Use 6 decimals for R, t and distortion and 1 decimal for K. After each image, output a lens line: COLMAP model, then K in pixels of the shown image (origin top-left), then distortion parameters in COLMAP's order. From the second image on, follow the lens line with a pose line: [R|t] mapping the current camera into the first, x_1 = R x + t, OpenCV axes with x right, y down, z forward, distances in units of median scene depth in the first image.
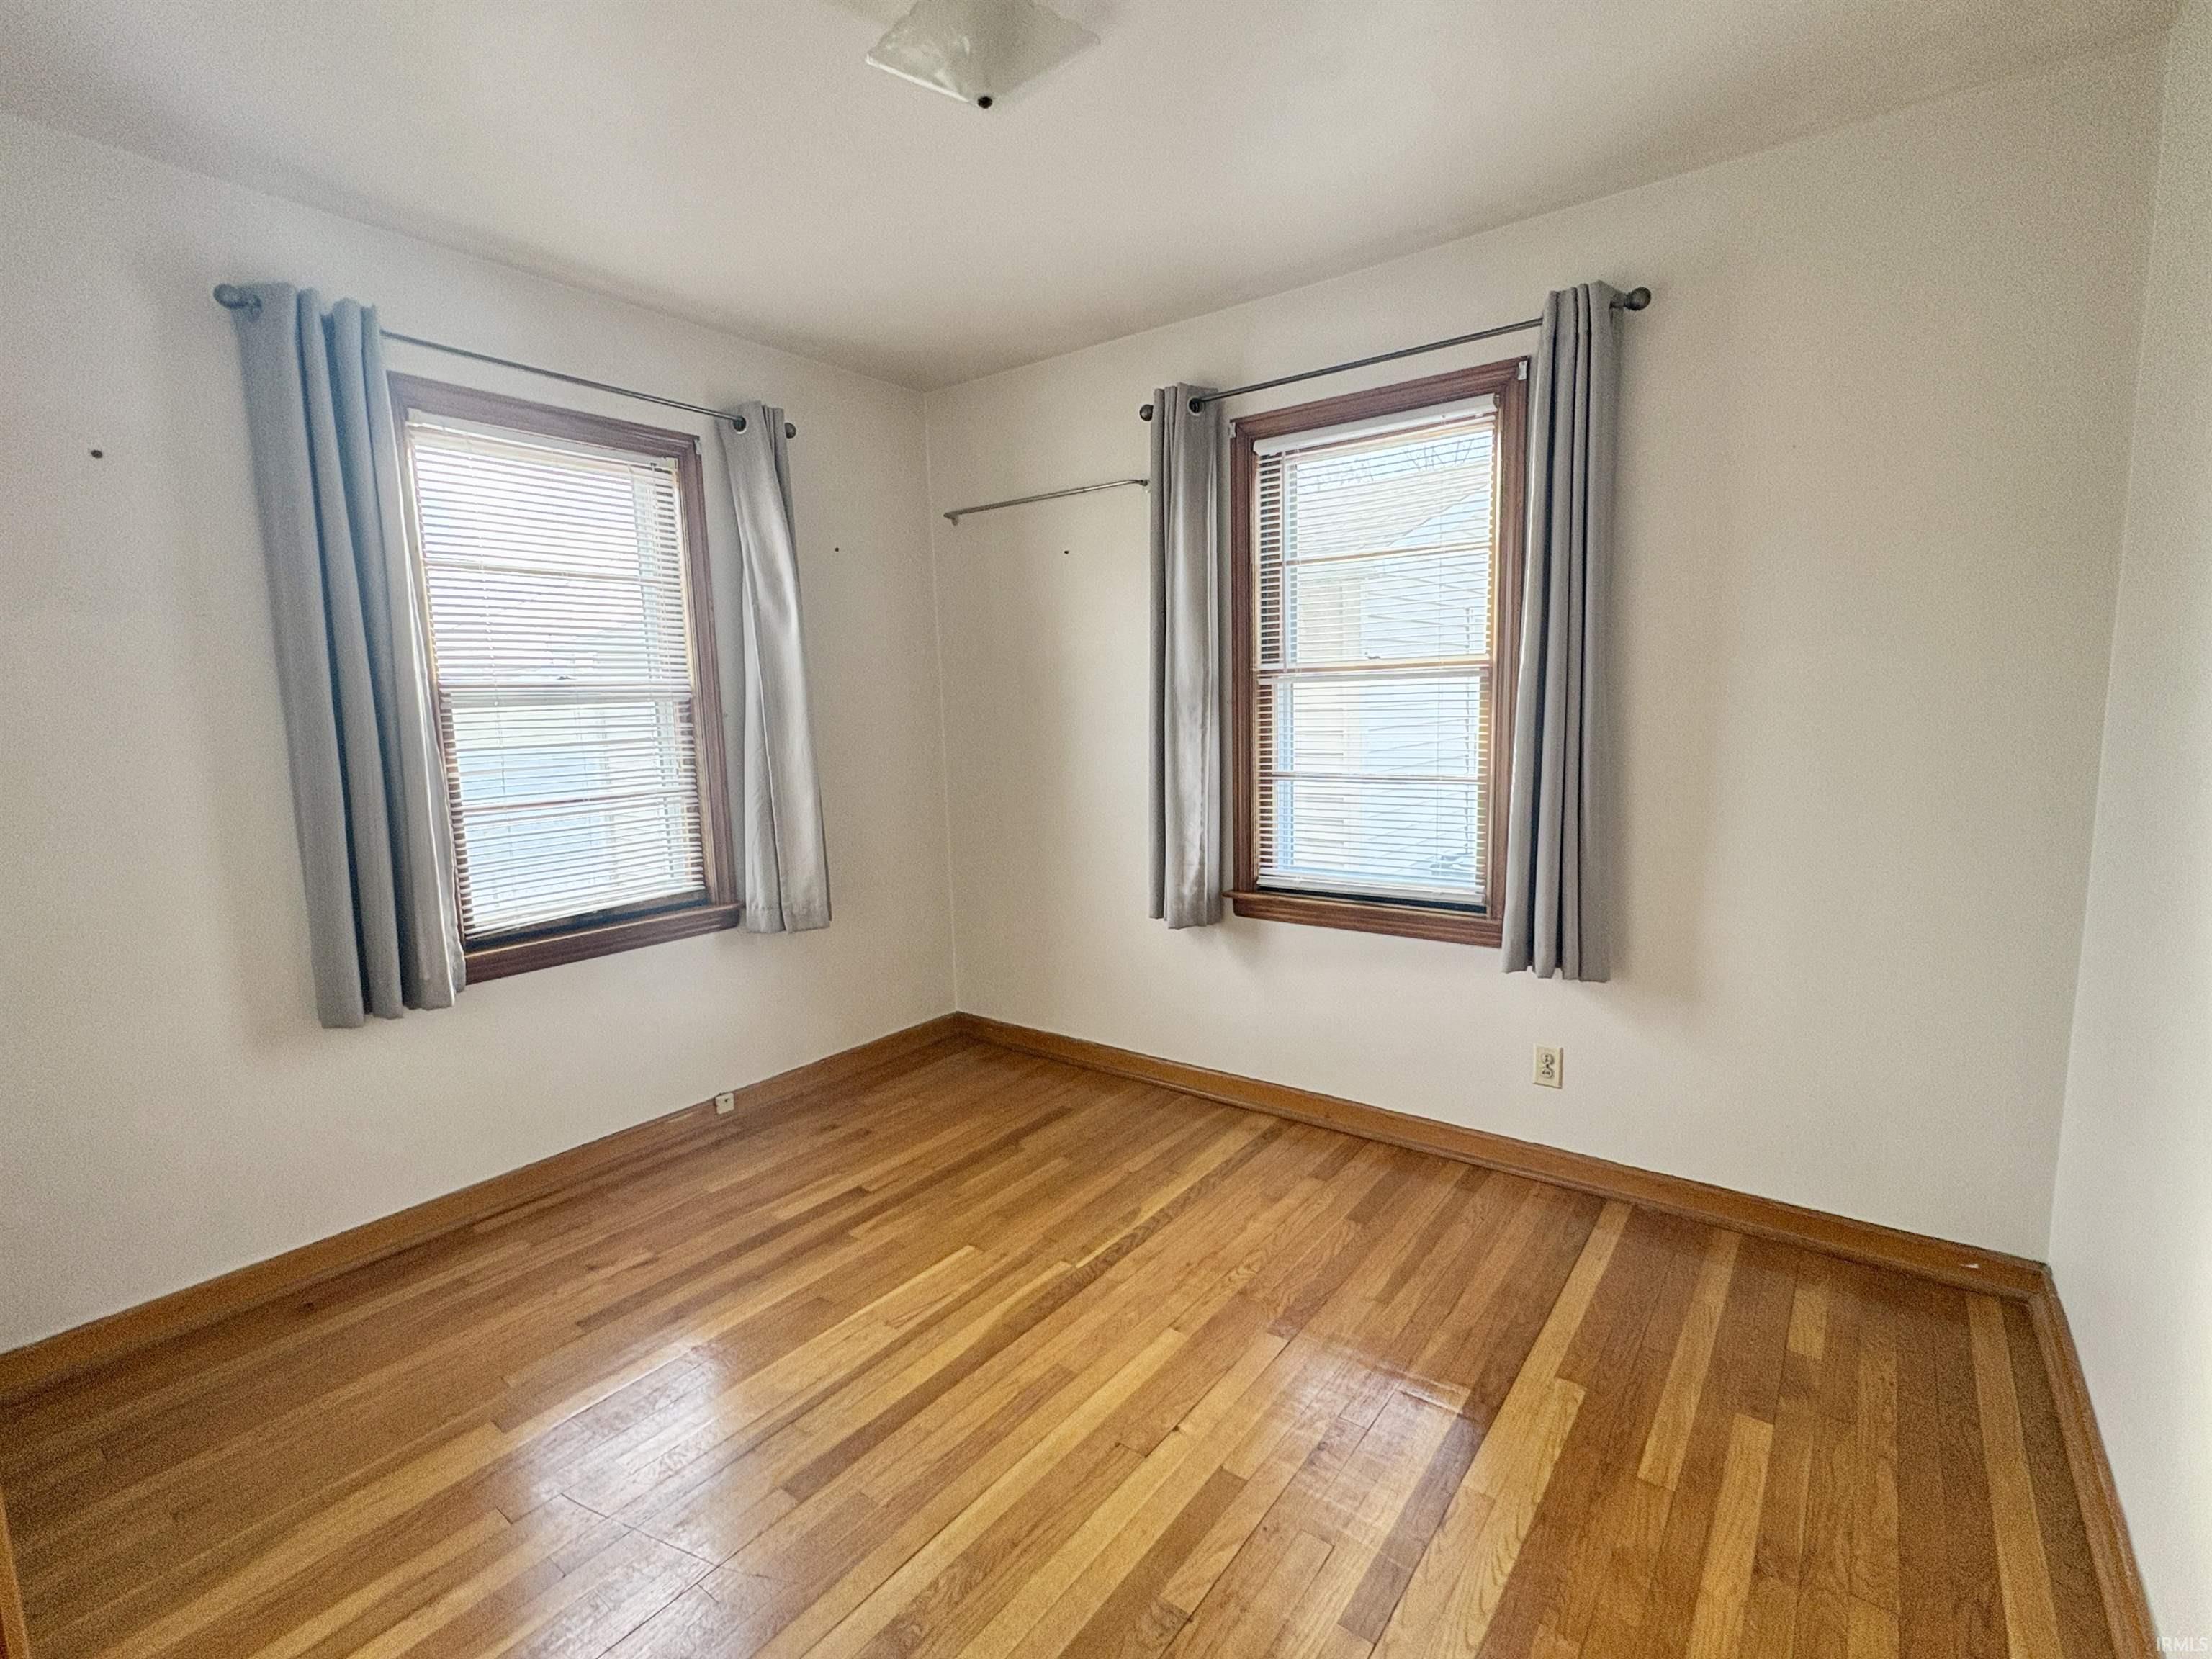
lens RADIAL K [[1007.4, 0, 1106.0], [0, 1007.4, 829.5], [0, 0, 1]] dist [-0.001162, -0.000408]
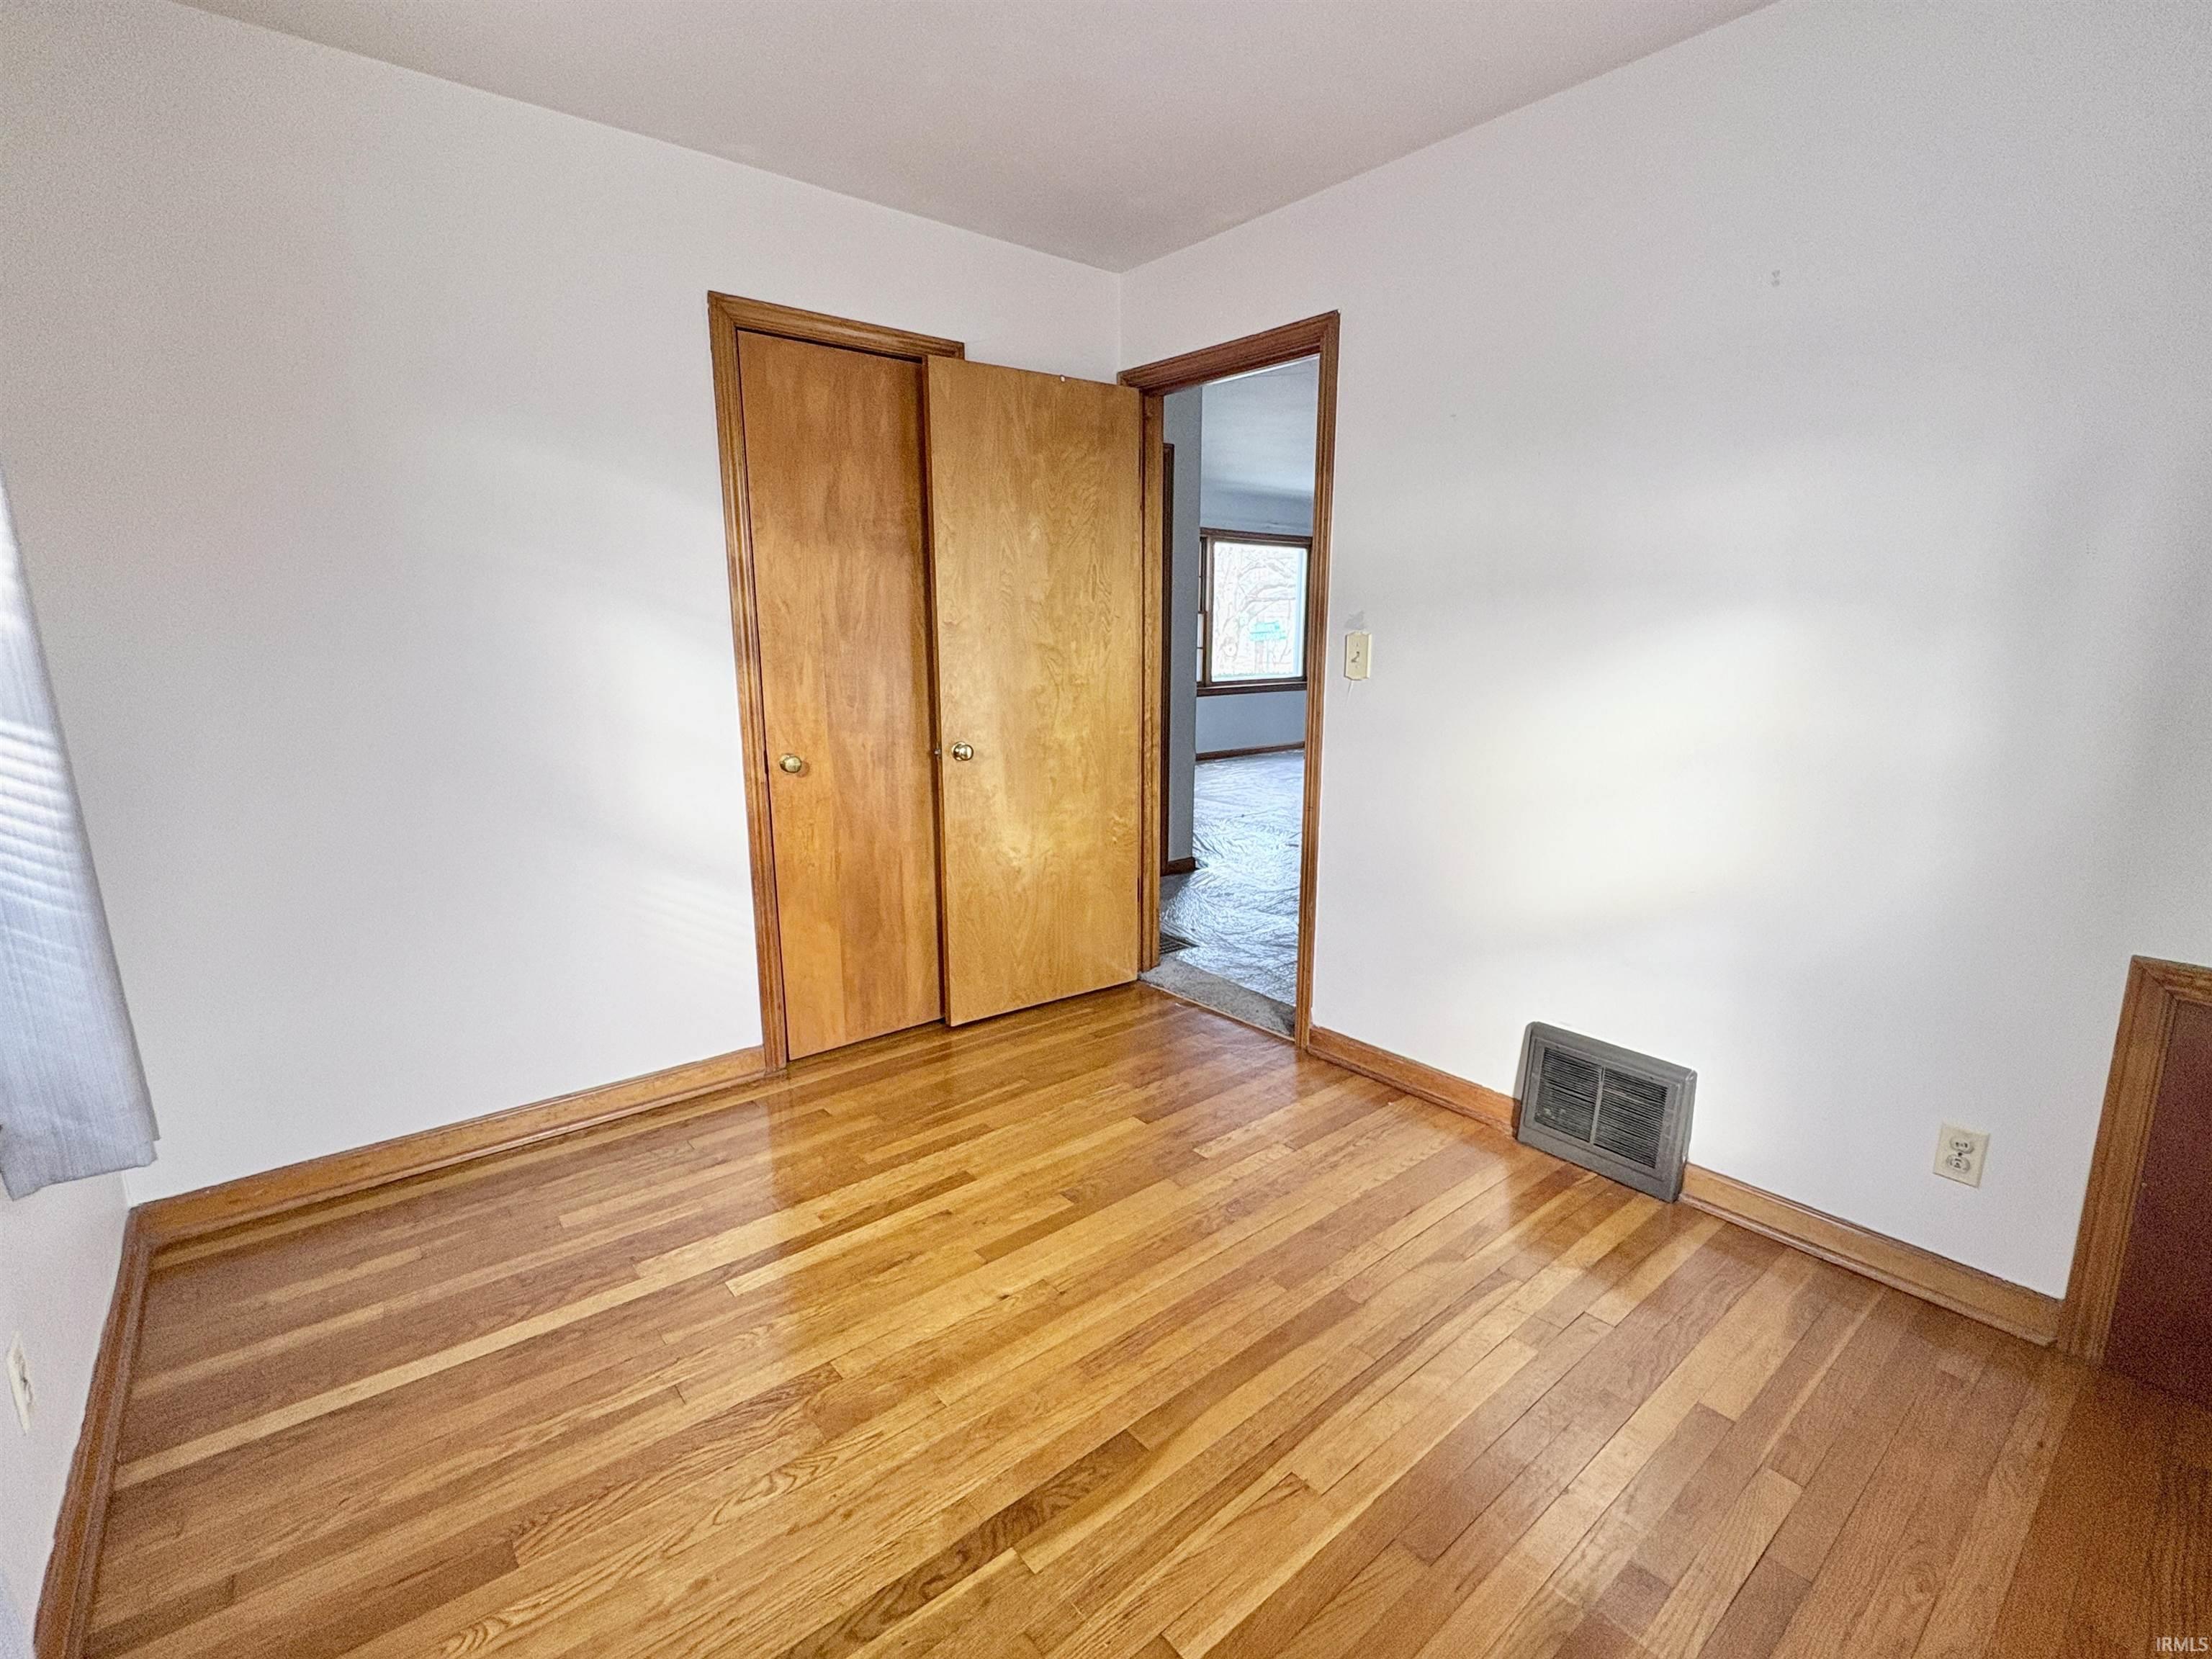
lens RADIAL K [[1007.4, 0, 1106.0], [0, 1007.4, 829.5], [0, 0, 1]] dist [-0.001162, -0.000408]
pose [[-0.972185, -0.019098, 0.233435, -0.258059], [0.057699, 0.946424, 0.317729, -0.203647], [-0.226997, 0.322361, -0.918997, 1.676293]]
